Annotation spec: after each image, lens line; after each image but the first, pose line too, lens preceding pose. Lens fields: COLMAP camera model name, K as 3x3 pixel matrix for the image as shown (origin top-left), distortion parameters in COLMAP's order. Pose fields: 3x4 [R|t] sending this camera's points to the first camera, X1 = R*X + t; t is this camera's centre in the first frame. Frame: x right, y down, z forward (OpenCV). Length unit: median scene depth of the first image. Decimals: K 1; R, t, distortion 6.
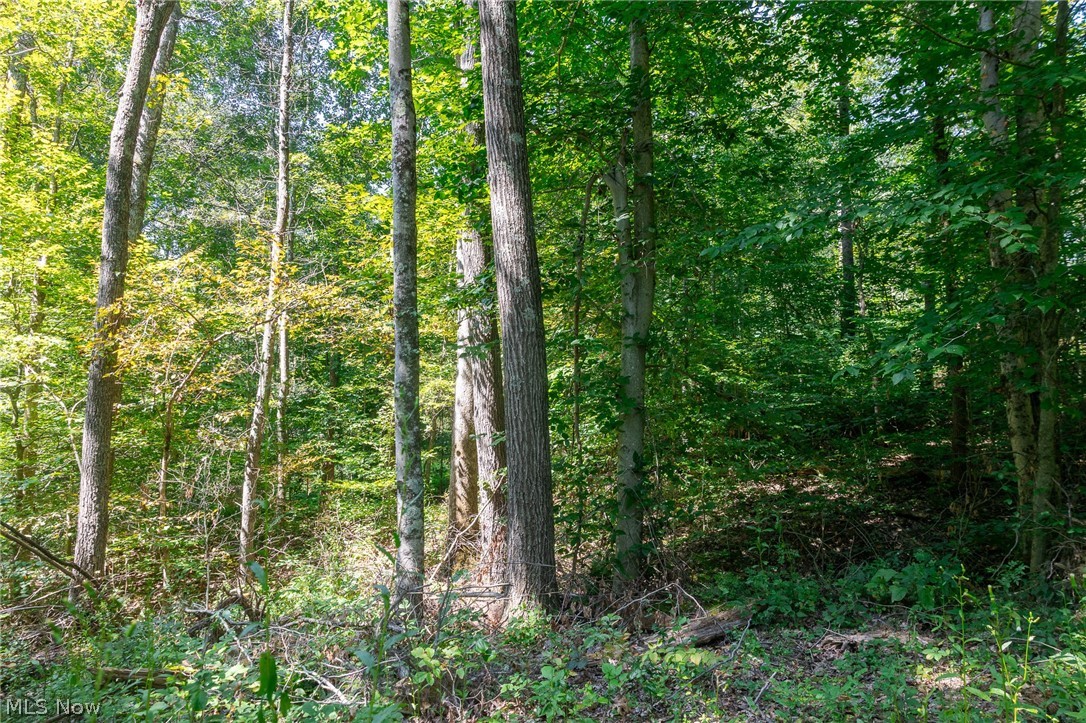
lens RADIAL K [[734.3, 0, 538.4], [0, 734.3, 360.7], [0, 0, 1]] dist [0.002858, 0.000417]
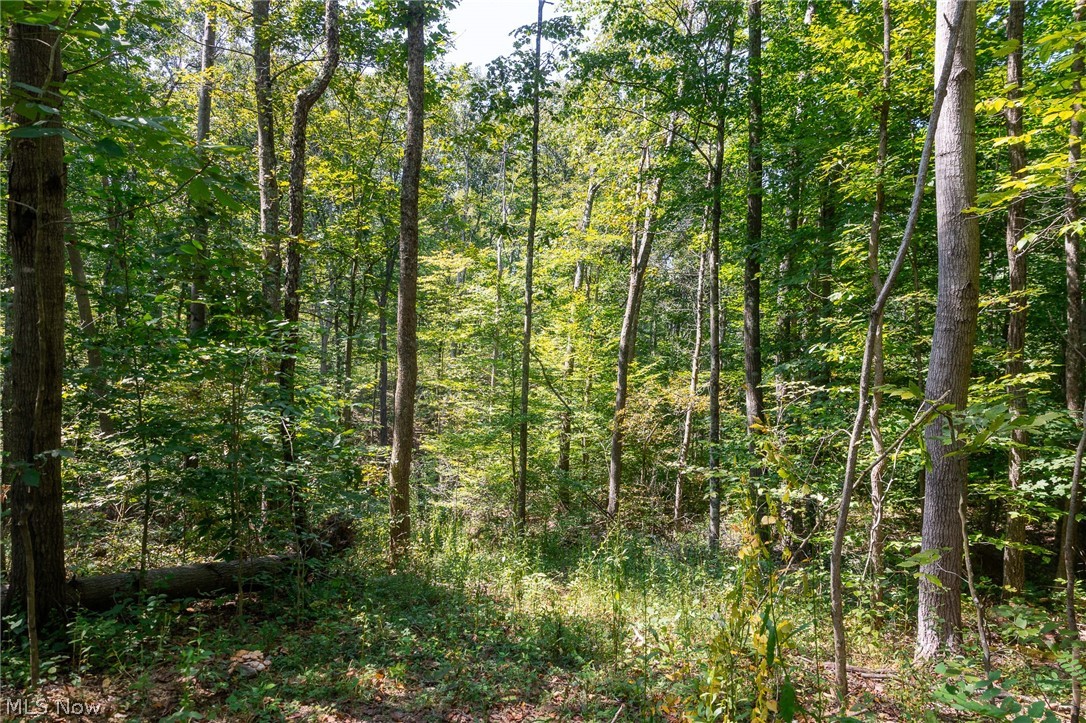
lens RADIAL K [[734.3, 0, 538.4], [0, 734.3, 360.7], [0, 0, 1]] dist [0.002858, 0.000417]
pose [[0.800230, 0.015832, -0.599484, 0.599396], [0.001814, 0.999583, 0.028820, -0.278896], [0.599691, -0.024150, 0.799867, -1.009898]]
